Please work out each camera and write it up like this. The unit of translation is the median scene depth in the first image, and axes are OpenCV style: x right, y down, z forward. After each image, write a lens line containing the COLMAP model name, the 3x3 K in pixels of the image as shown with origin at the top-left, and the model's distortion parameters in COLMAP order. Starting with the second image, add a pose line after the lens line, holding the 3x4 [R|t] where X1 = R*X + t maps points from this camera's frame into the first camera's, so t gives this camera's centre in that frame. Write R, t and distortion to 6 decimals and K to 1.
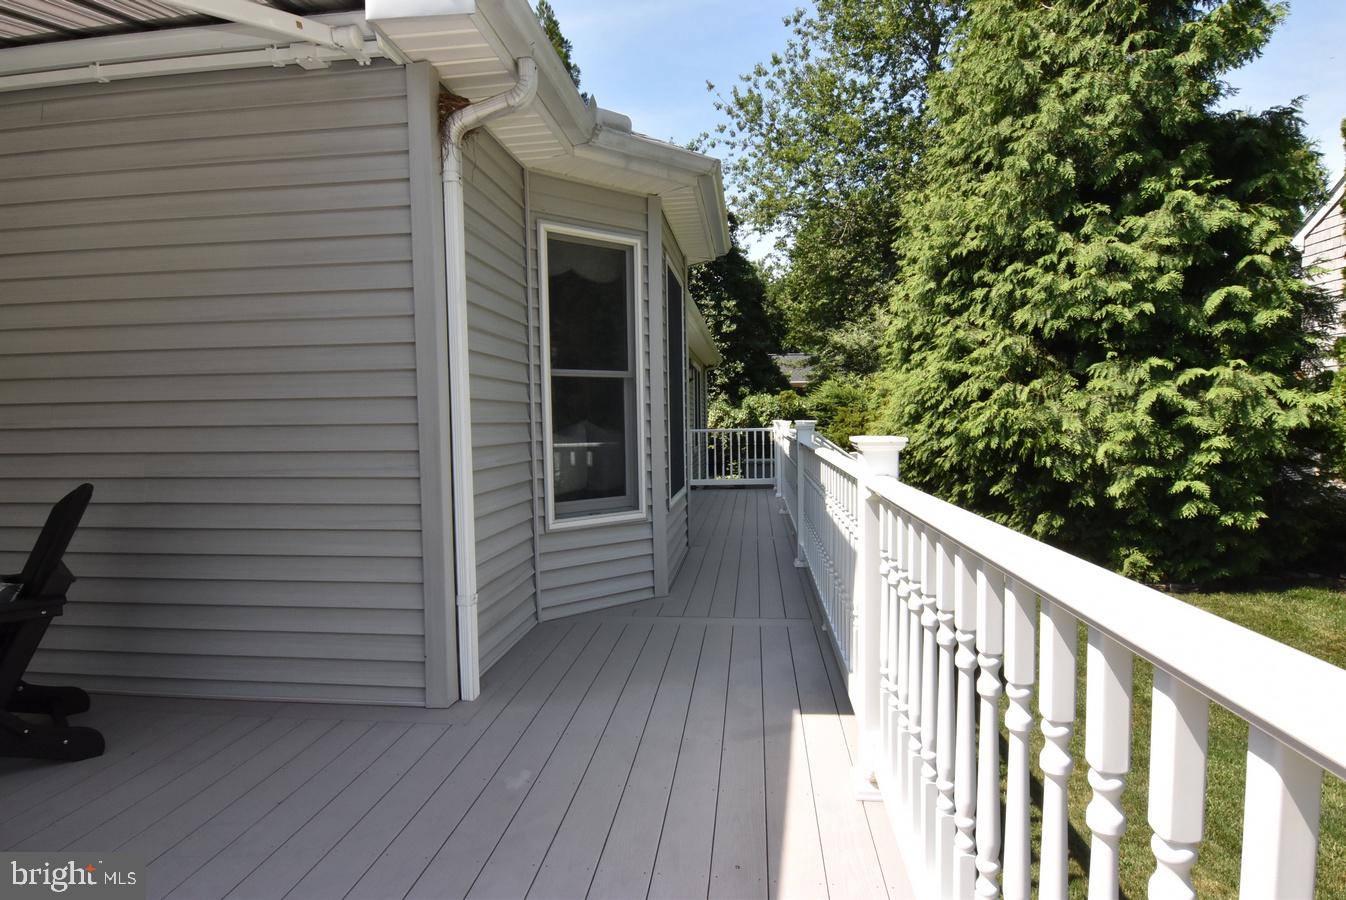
lens RADIAL K [[716.8, 0, 677.8], [0, 716.8, 450.1], [0, 0, 1]] dist [0.001103, -0.015981]
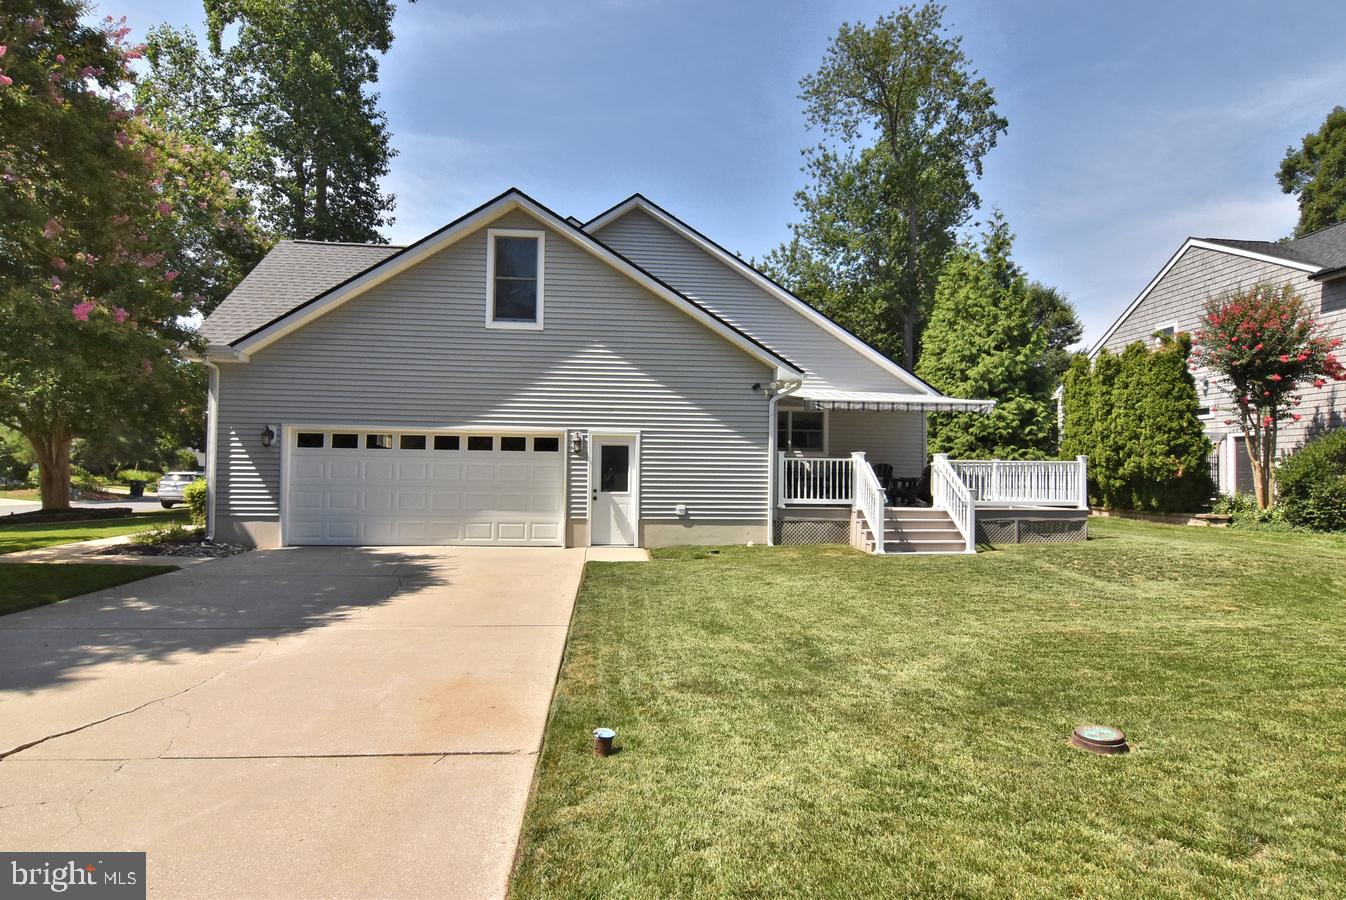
lens RADIAL K [[716.8, 0, 675.8], [0, 716.8, 451.4], [0, 0, 1]] dist [0.001103, -0.015981]
pose [[0.979347, 0.034362, 0.199245, -1.540590], [-0.020159, 0.997137, -0.072878, 0.175435], [-0.201179, 0.067356, 0.977236, -1.961020]]
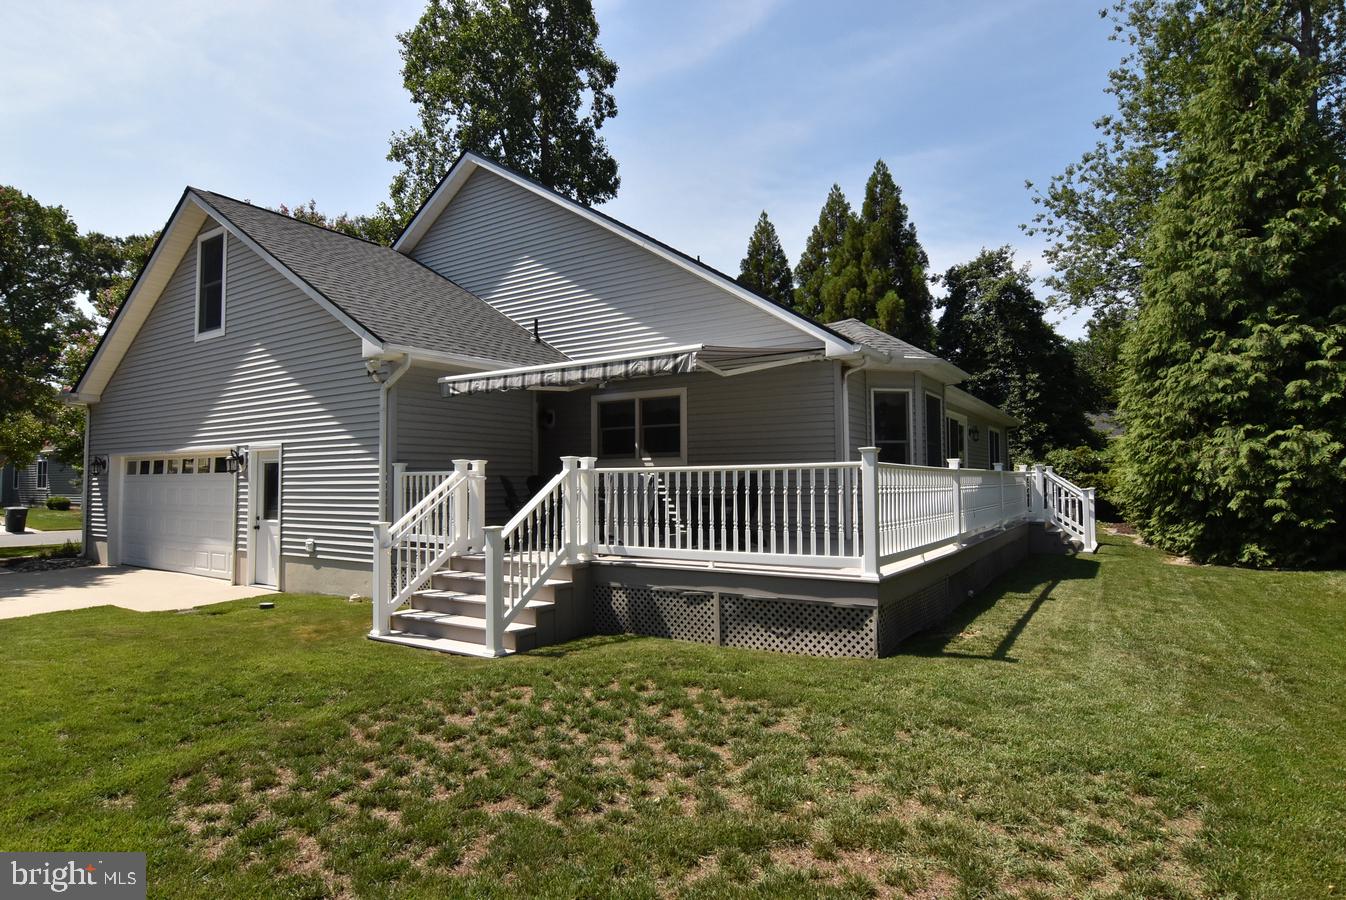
lens RADIAL K [[716.8, 0, 674.8], [0, 716.8, 451.2], [0, 0, 1]] dist [0.001103, -0.015981]
pose [[0.892640, -0.008895, -0.450682, 0.215840], [-0.026937, 0.996966, -0.073029, 0.085875], [0.449964, 0.077329, 0.889692, -1.025955]]
